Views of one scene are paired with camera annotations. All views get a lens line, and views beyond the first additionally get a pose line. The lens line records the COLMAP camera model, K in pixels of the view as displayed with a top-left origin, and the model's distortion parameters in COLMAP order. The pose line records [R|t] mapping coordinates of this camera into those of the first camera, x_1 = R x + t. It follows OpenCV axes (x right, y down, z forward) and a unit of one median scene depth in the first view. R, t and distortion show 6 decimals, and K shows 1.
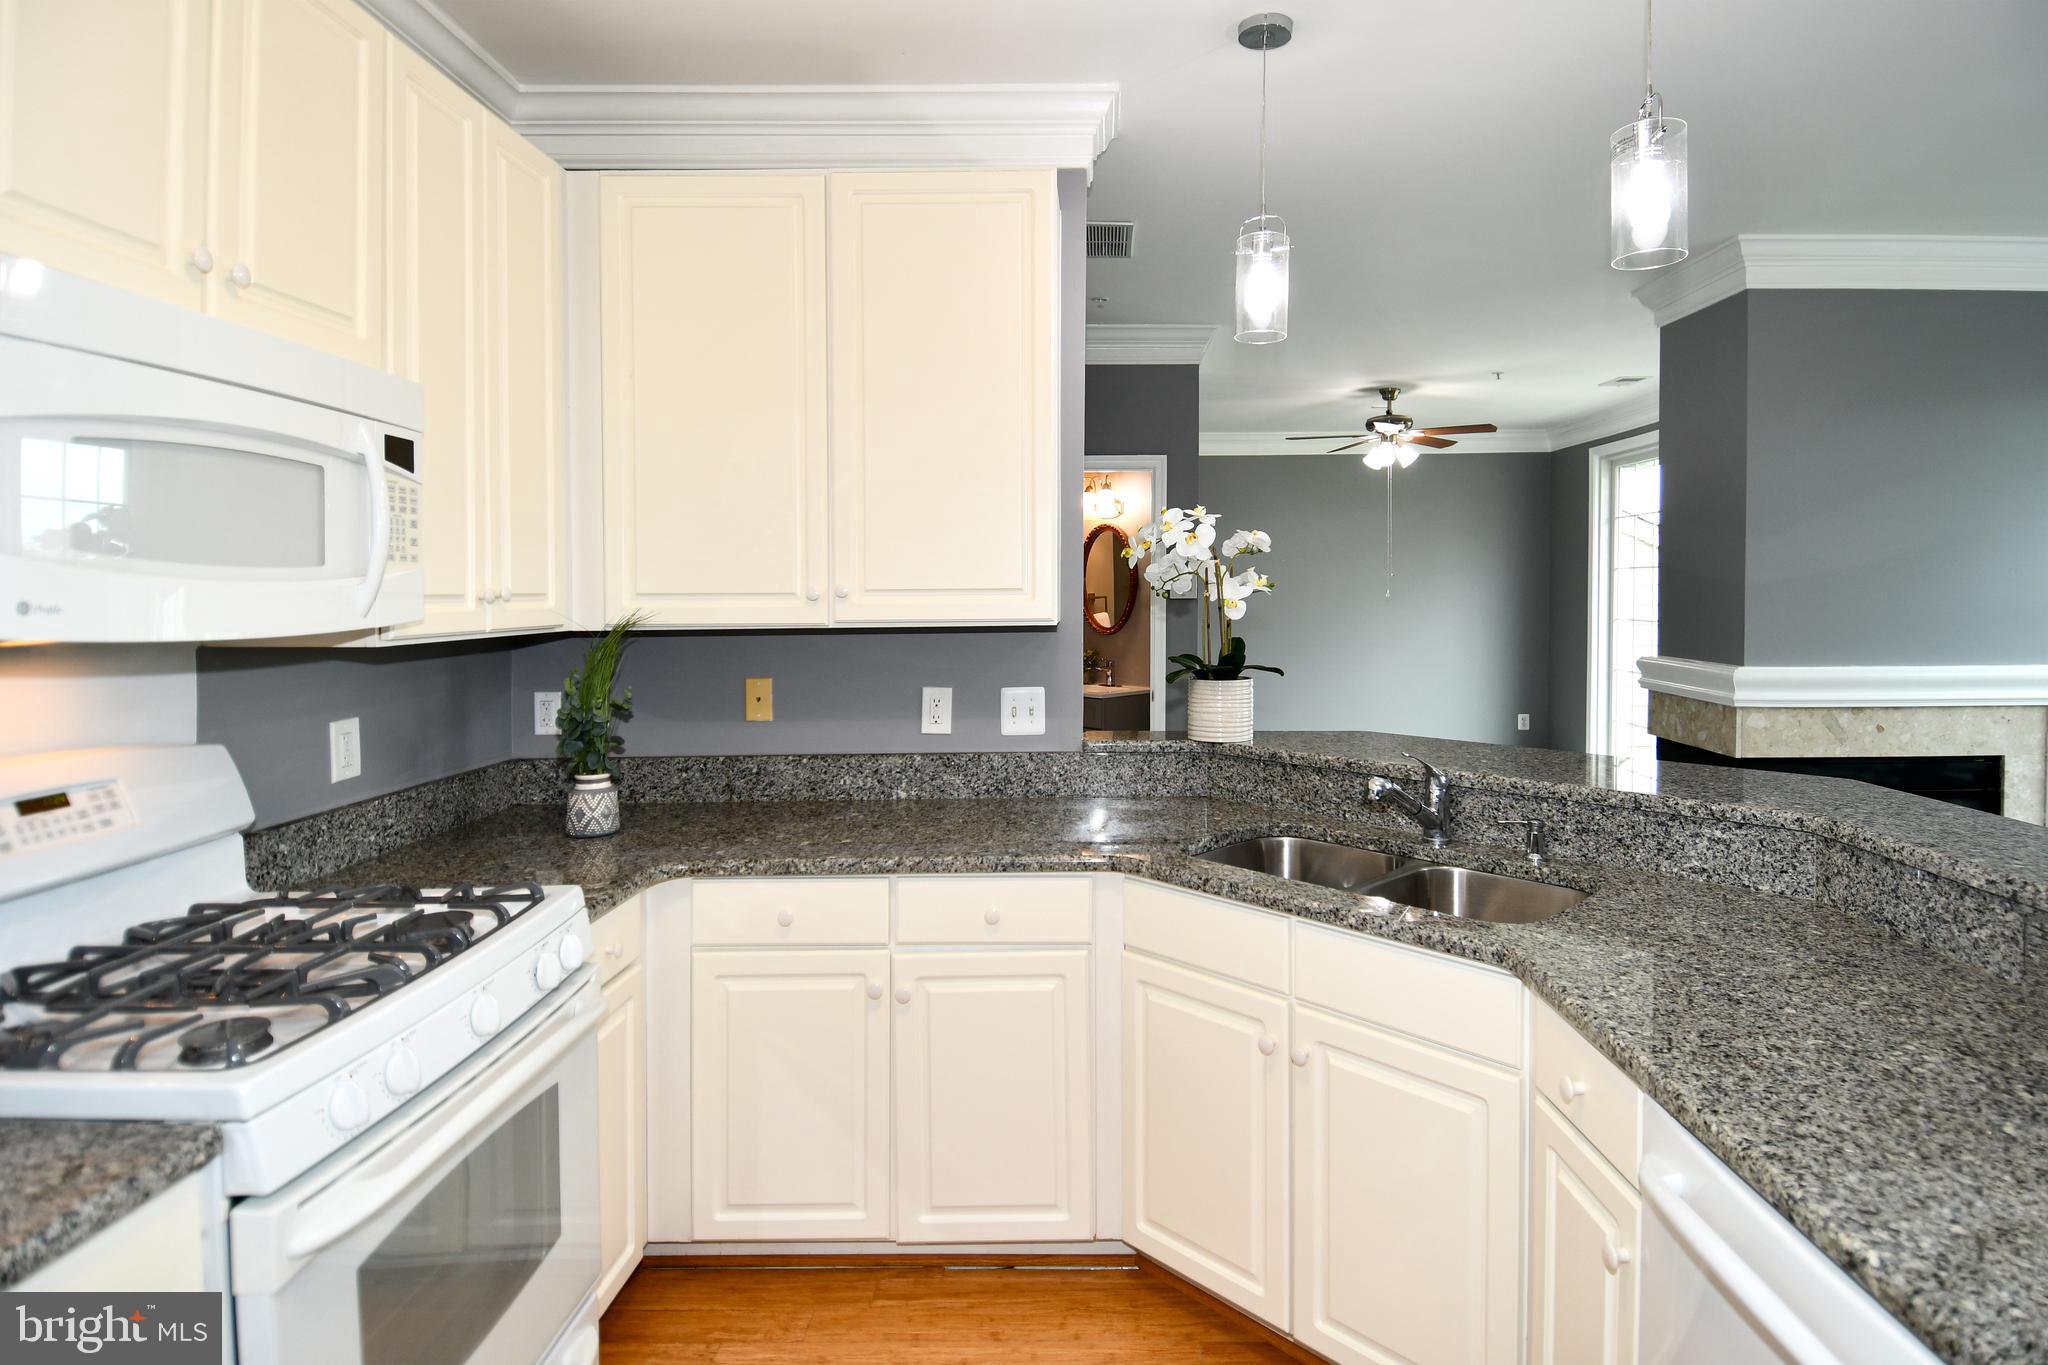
lens RADIAL K [[1096.0, 0, 1060.2], [0, 1096.0, 626.8], [0, 0, 1]] dist [0.036679, -0.040529]
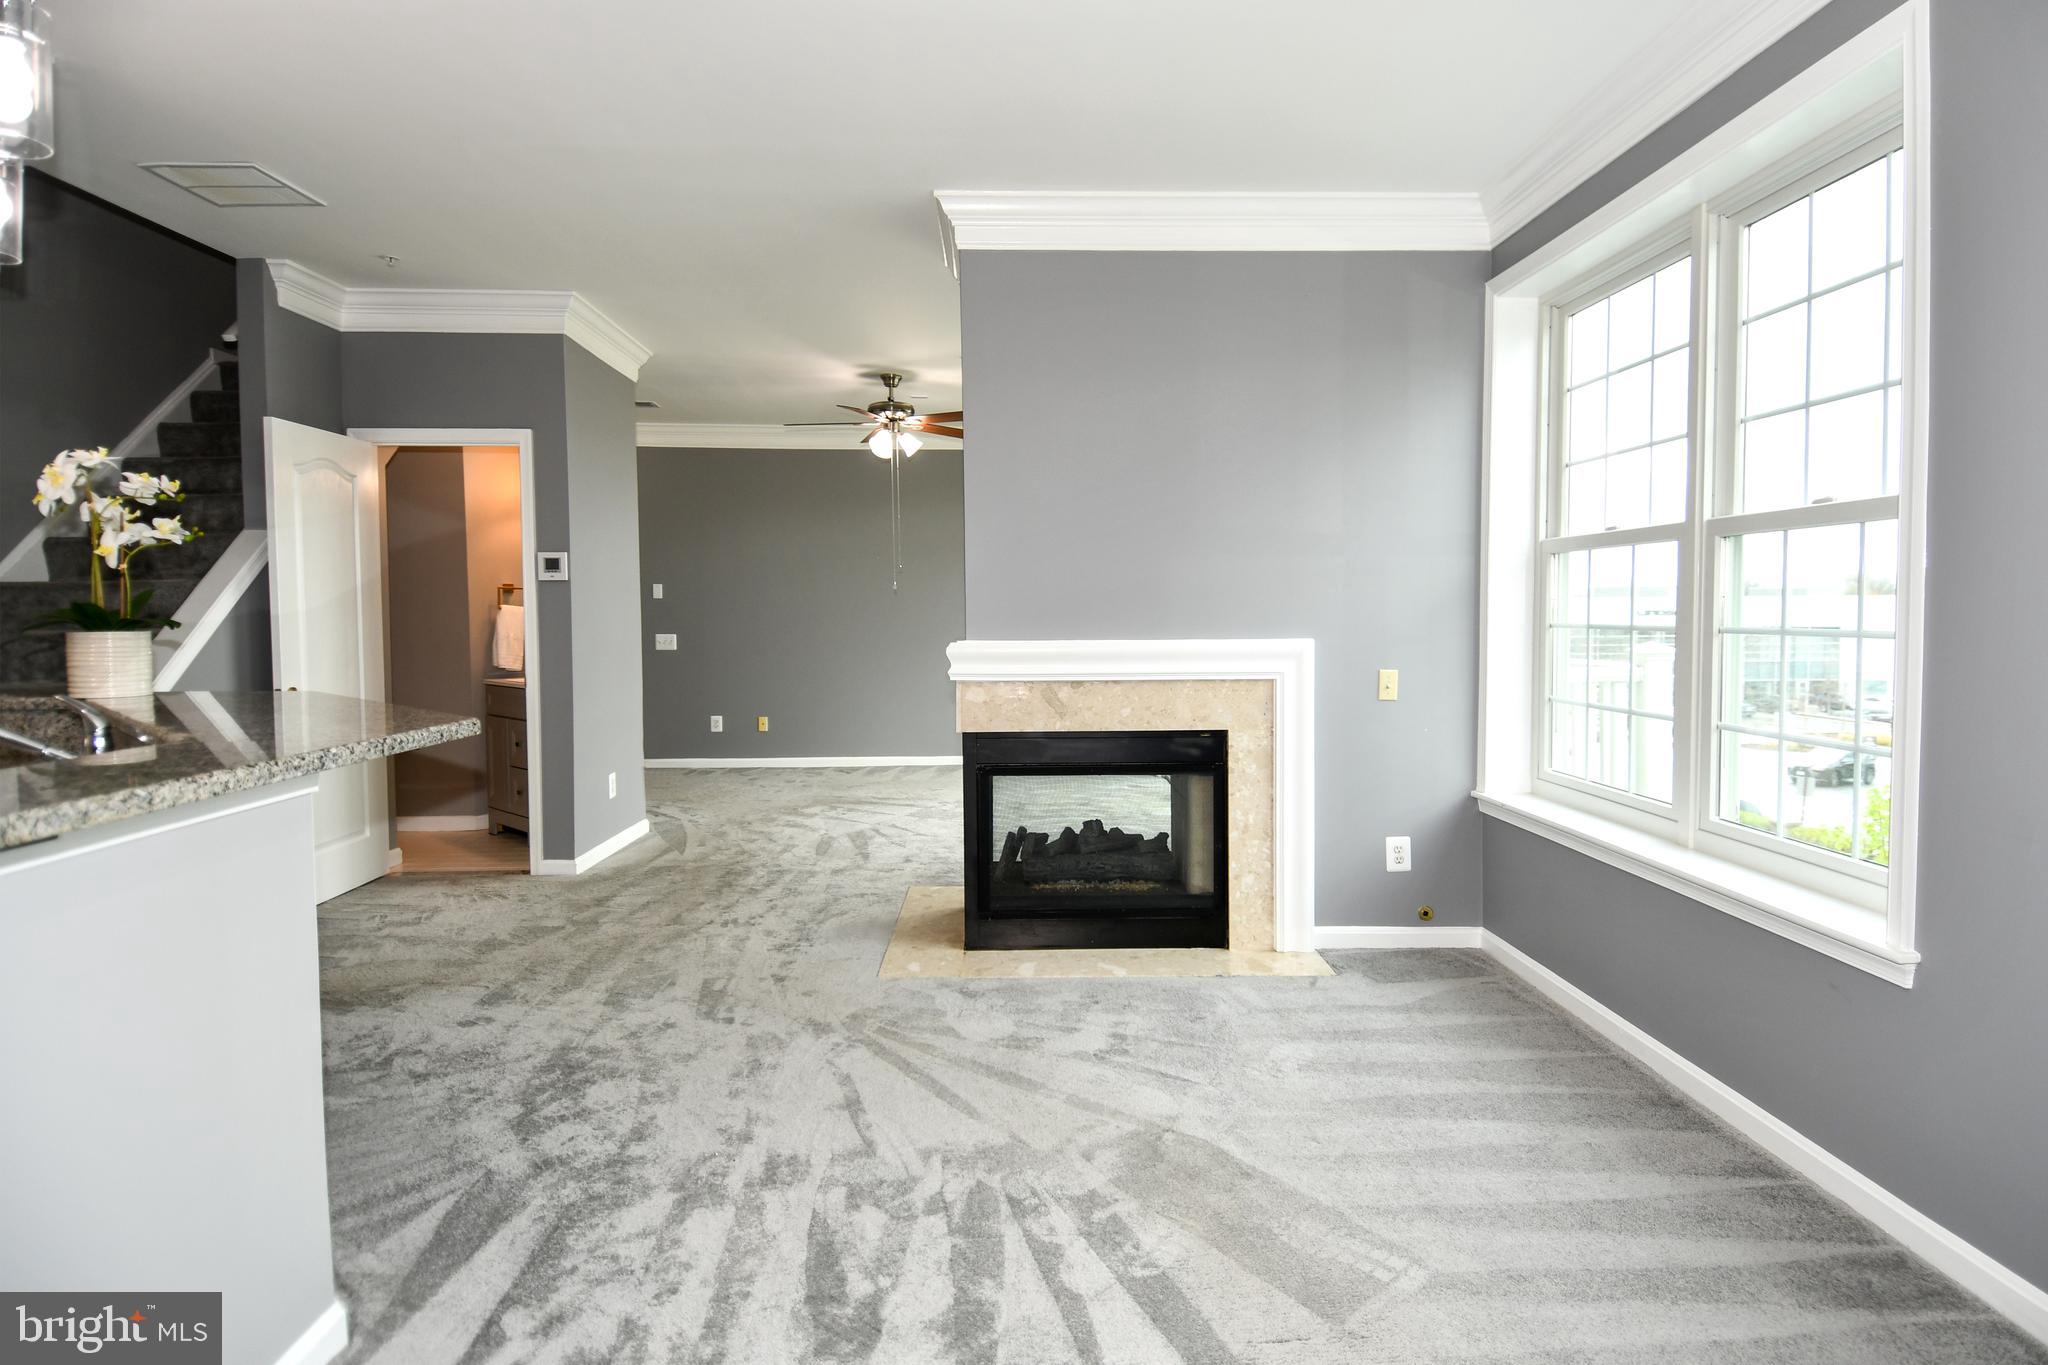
lens RADIAL K [[1096.0, 0, 1062.0], [0, 1096.0, 669.4], [0, 0, 1]] dist [0.036679, -0.040529]
pose [[0.999889, -0.000228, 0.014916, 0.694448], [0.000043, 0.999923, 0.012428, 0.051077], [-0.014918, -0.012426, 0.999811, 0.035425]]
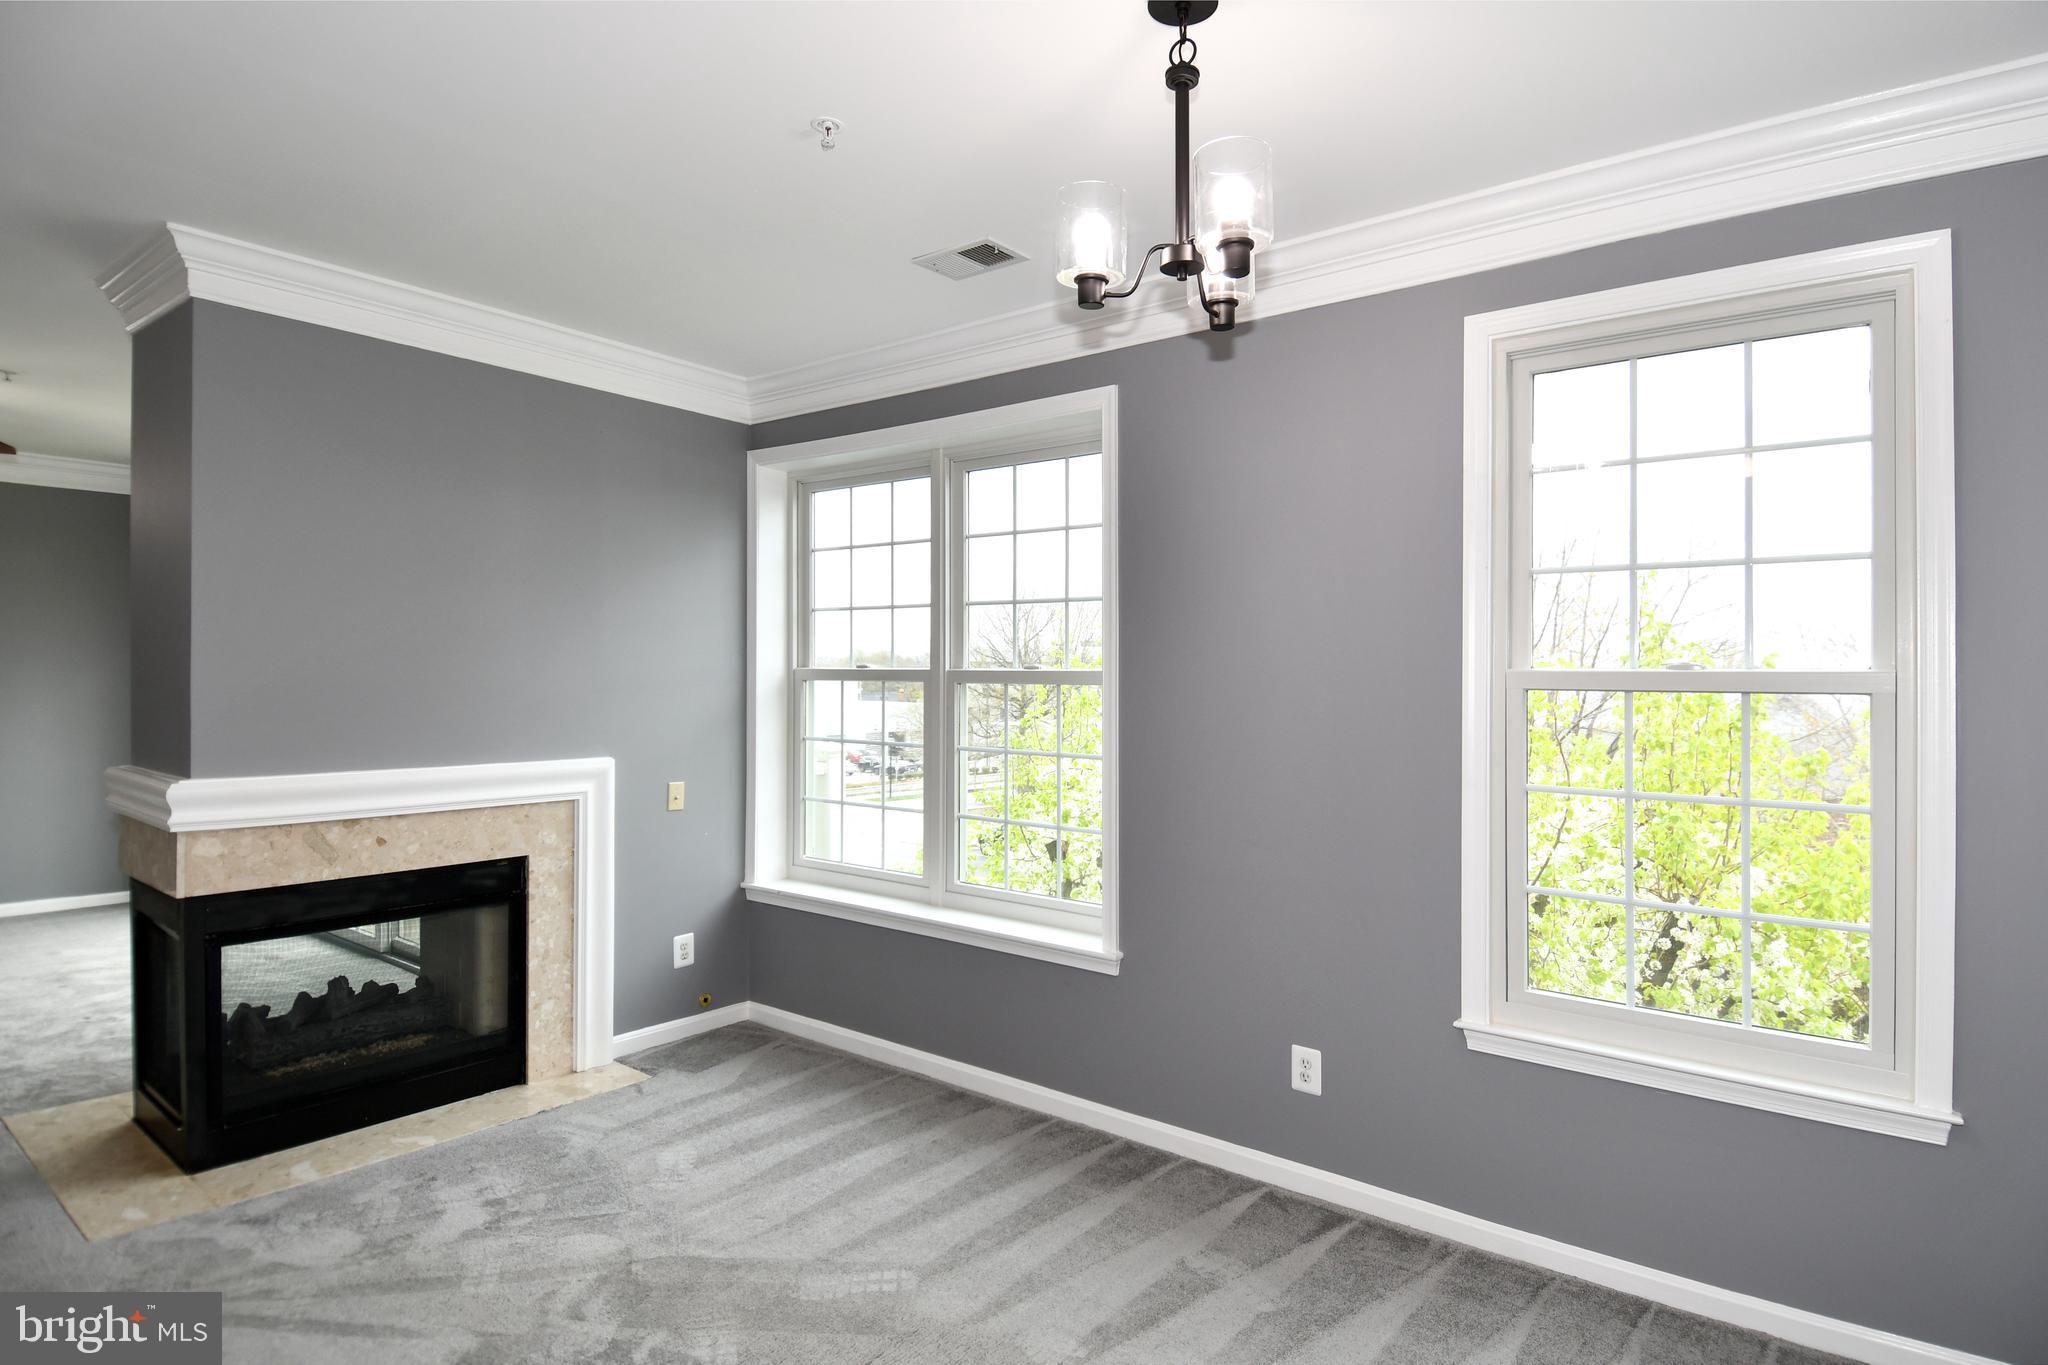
lens RADIAL K [[1096.0, 0, 1064.9], [0, 1096.0, 655.0], [0, 0, 1]] dist [0.036679, -0.040529]
pose [[0.619635, 0.024119, 0.784520, 0.391757], [0.017726, 0.998843, -0.044709, -0.005255], [-0.784690, 0.041609, 0.618490, 0.039247]]
